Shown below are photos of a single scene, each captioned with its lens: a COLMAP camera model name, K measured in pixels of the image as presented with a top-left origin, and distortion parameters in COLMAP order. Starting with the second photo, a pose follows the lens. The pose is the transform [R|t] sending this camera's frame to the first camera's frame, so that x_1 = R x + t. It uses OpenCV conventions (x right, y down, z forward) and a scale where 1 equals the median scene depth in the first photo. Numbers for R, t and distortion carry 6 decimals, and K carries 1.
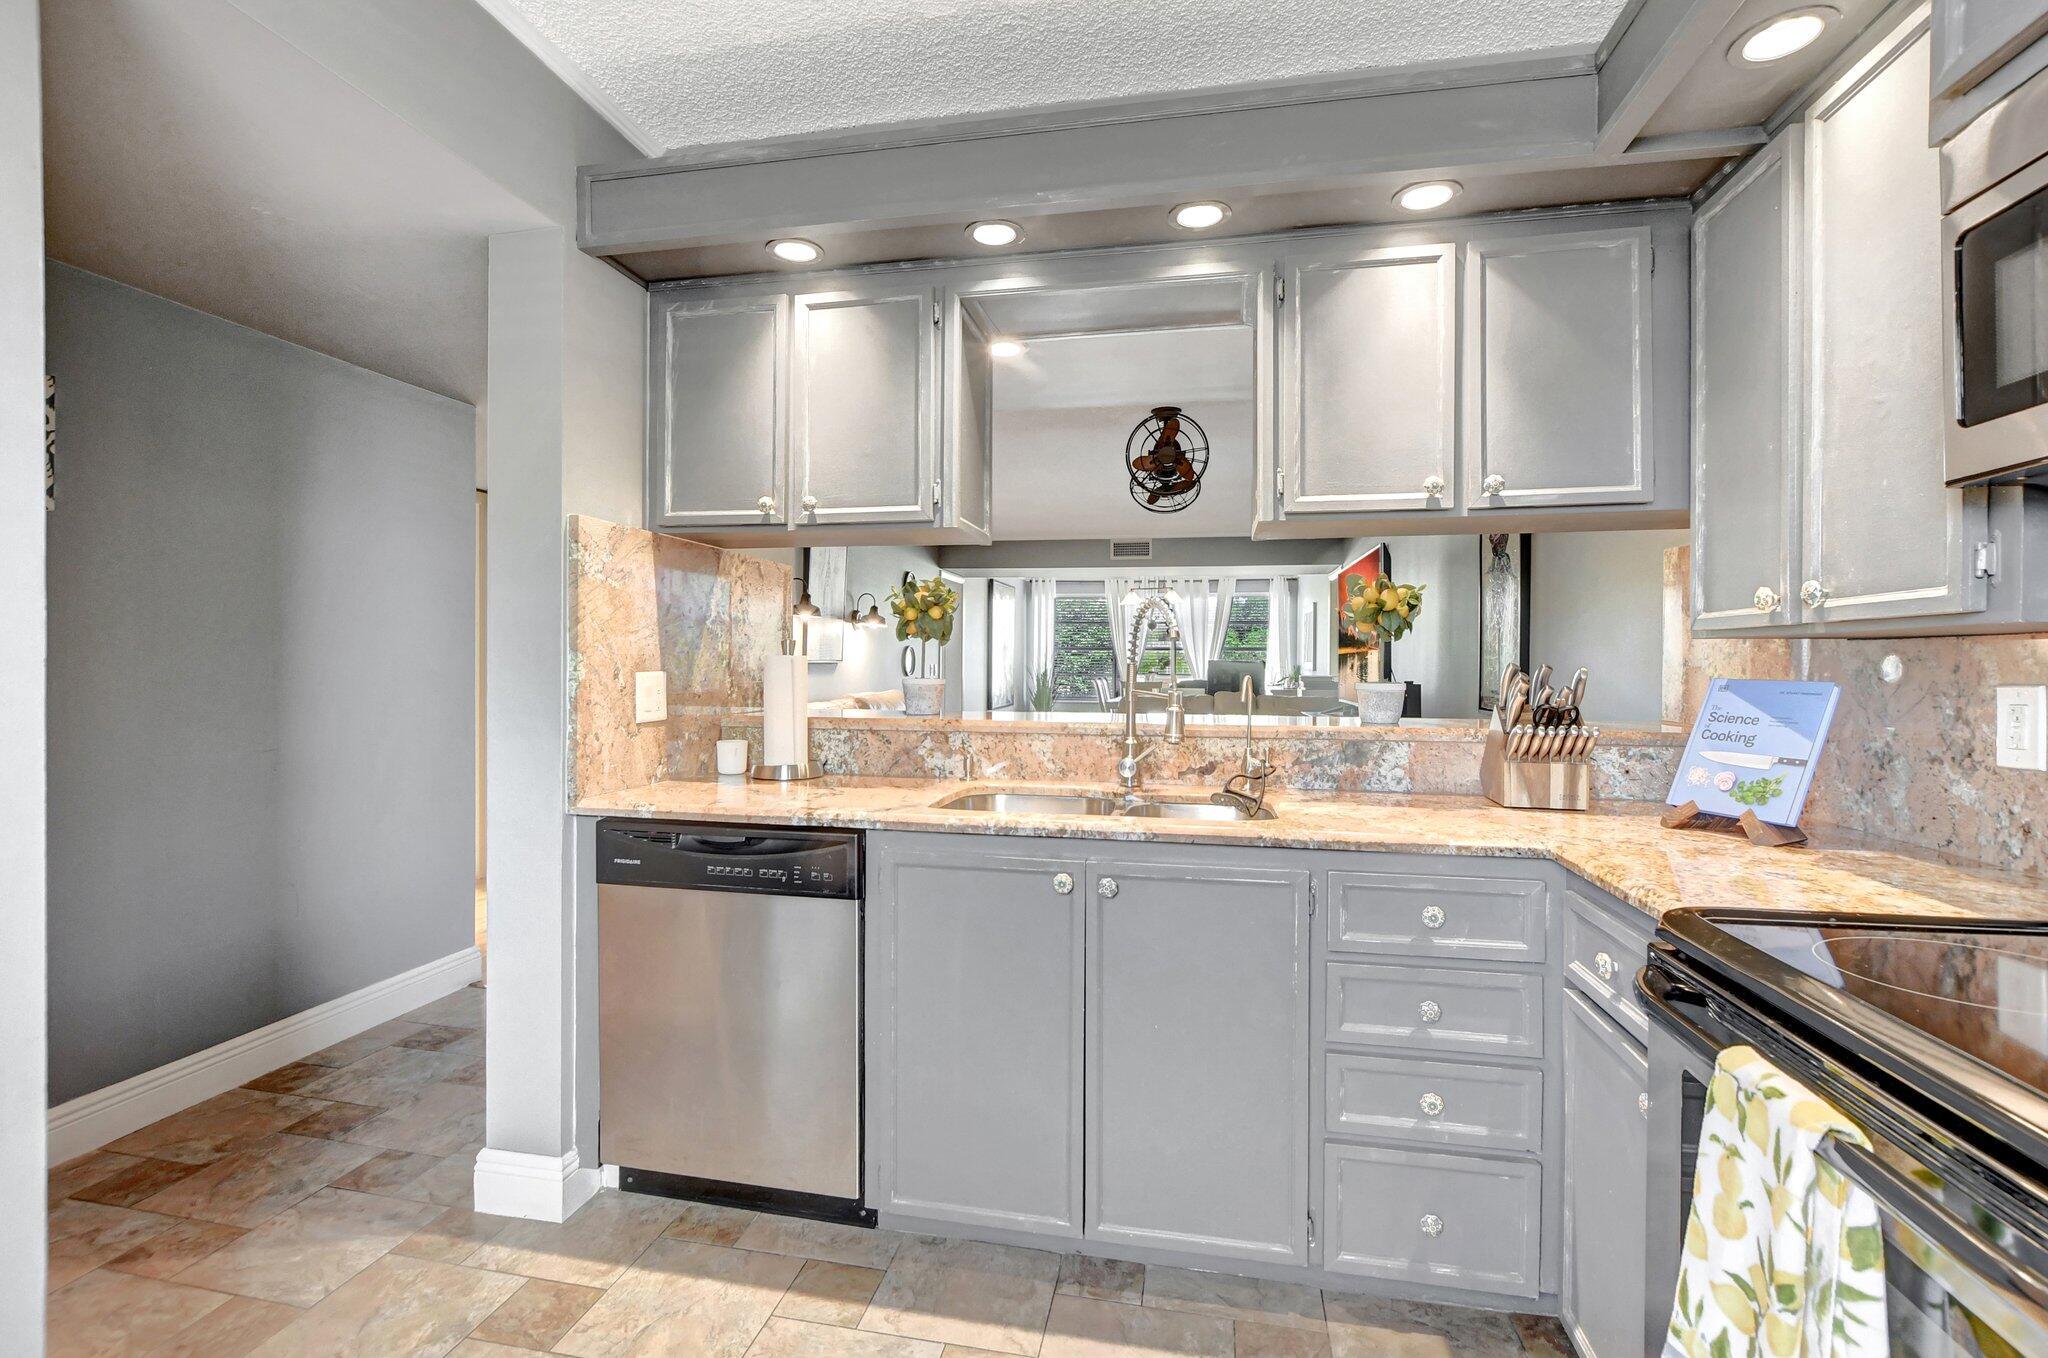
lens RADIAL K [[922.0, 0, 1016.8], [0, 922.0, 647.4], [0, 0, 1]] dist [-0.003060, -0.000277]
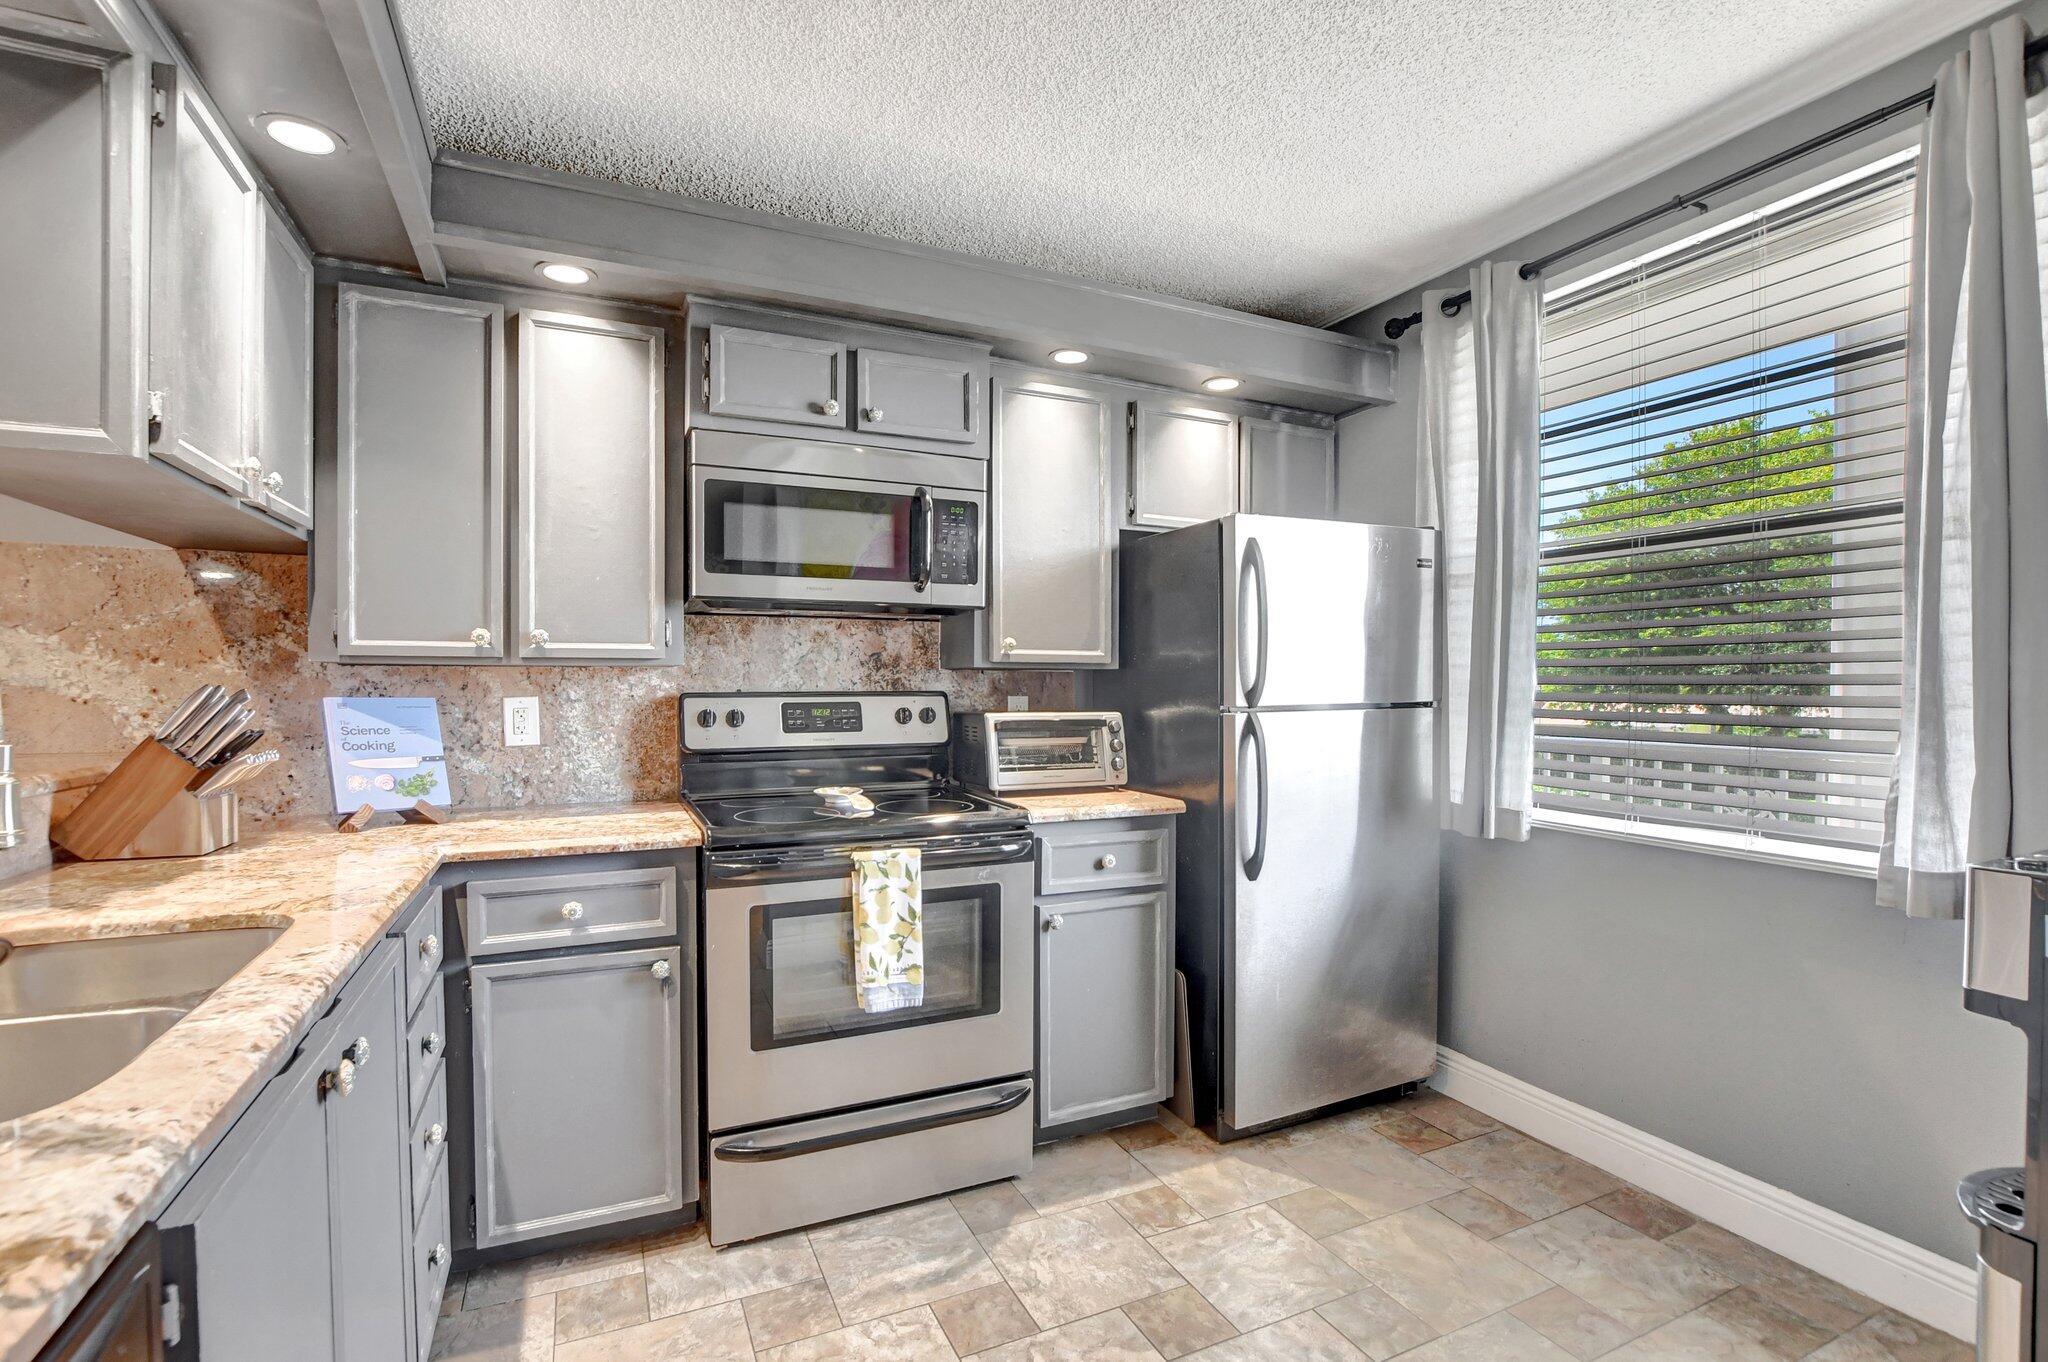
lens RADIAL K [[942.4, 0, 993.4], [0, 942.4, 691.4], [0, 0, 1]] dist [-0.041118, -0.000114]
pose [[-0.587135, -0.008964, 0.809439, -0.749834], [-0.014694, 0.999892, 0.000414, 0.017019], [-0.809356, -0.011651, -0.587203, 1.207136]]
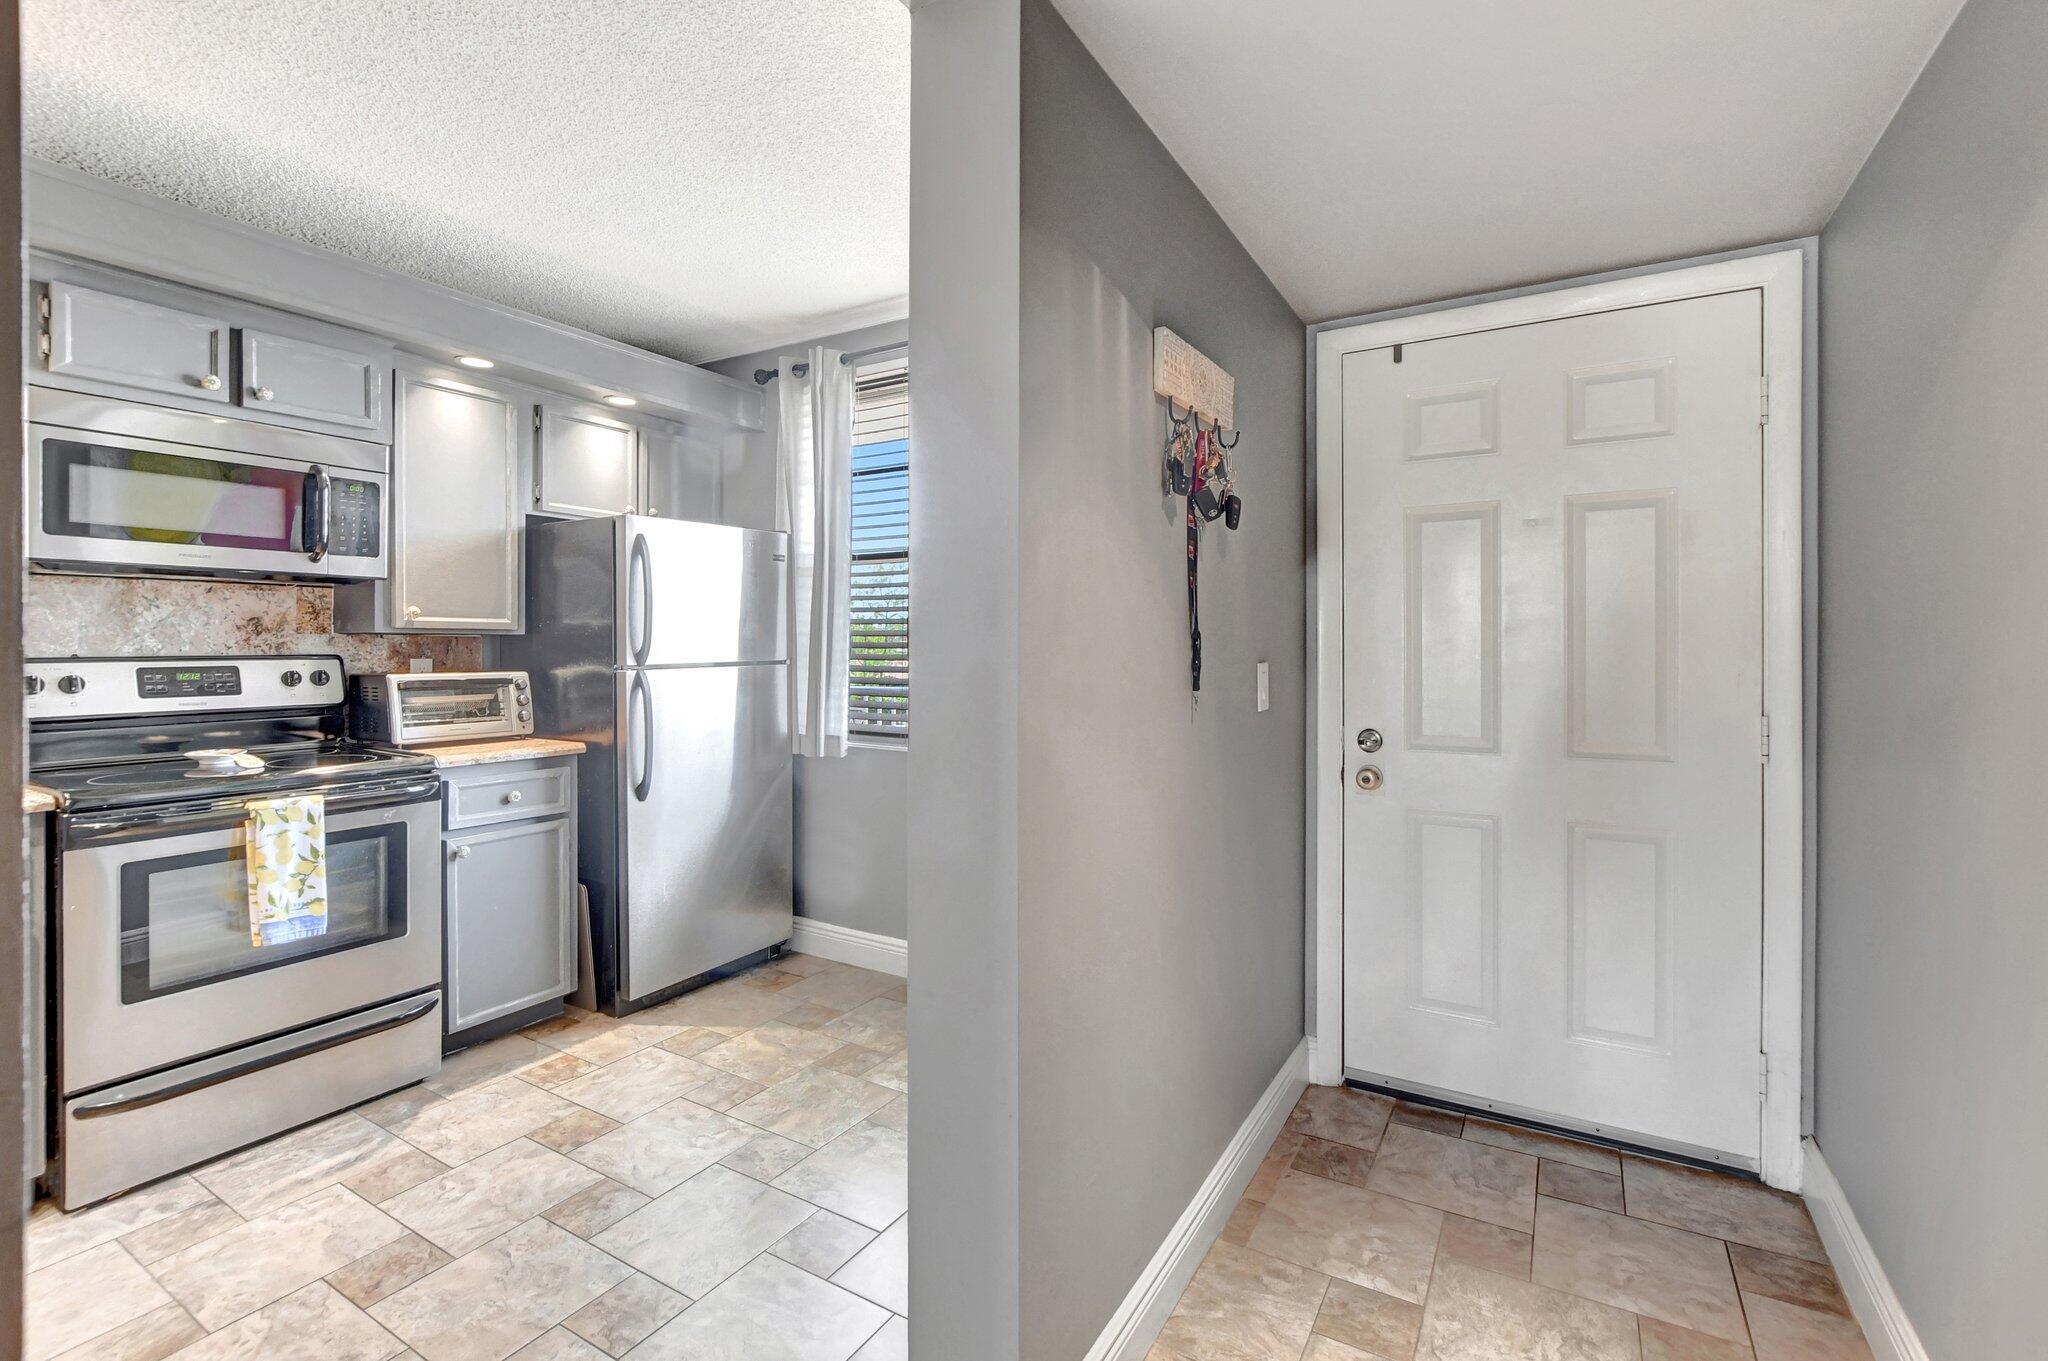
lens RADIAL K [[922.0, 0, 1016.8], [0, 922.0, 648.9], [0, 0, 1]] dist [-0.003060, -0.000277]
pose [[-0.944954, -0.003036, 0.327191, -1.136741], [-0.007085, 0.999912, -0.011185, 0.018072], [-0.327128, -0.012888, -0.944892, 1.533584]]
